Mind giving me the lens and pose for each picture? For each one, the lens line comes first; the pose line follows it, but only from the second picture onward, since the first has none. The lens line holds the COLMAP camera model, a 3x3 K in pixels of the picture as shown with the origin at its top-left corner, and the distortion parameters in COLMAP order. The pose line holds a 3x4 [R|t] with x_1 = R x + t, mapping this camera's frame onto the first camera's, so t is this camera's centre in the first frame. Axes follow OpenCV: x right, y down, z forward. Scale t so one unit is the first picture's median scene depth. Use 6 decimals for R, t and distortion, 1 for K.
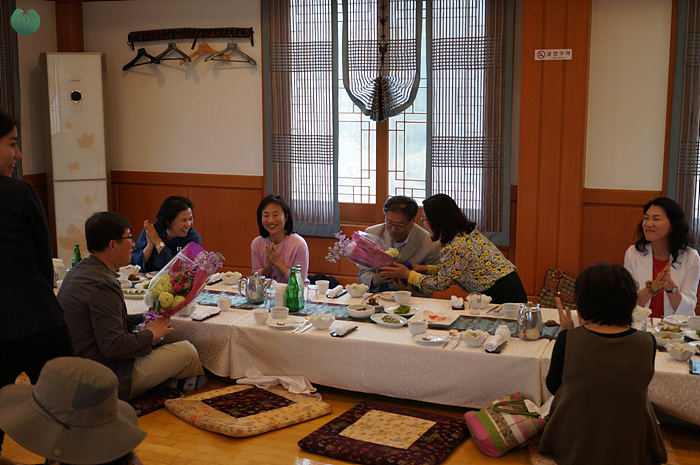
lens RADIAL K [[878.1, 0, 350.0], [0, 878.1, 232.5], [0, 0, 1]] dist [-0.006863, -0.027667]
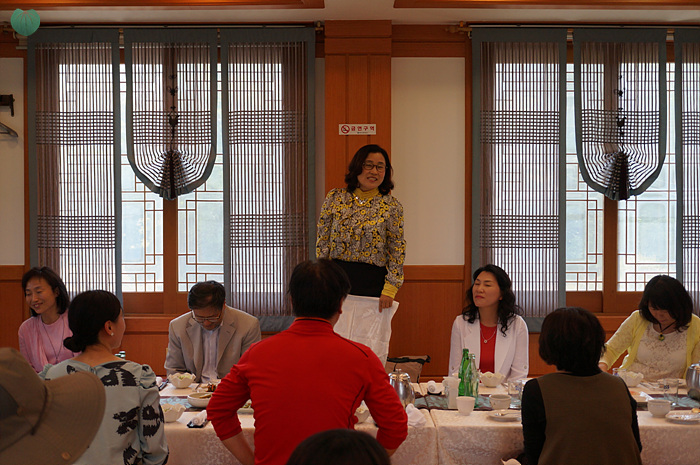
lens RADIAL K [[878.1, 0, 350.0], [0, 878.1, 232.5], [0, 0, 1]] dist [-0.006863, -0.027667]
pose [[0.929567, -0.005975, 0.368604, -0.162164], [0.058353, 0.989648, -0.131116, 0.046688], [-0.364004, 0.143390, 0.920293, 0.132149]]
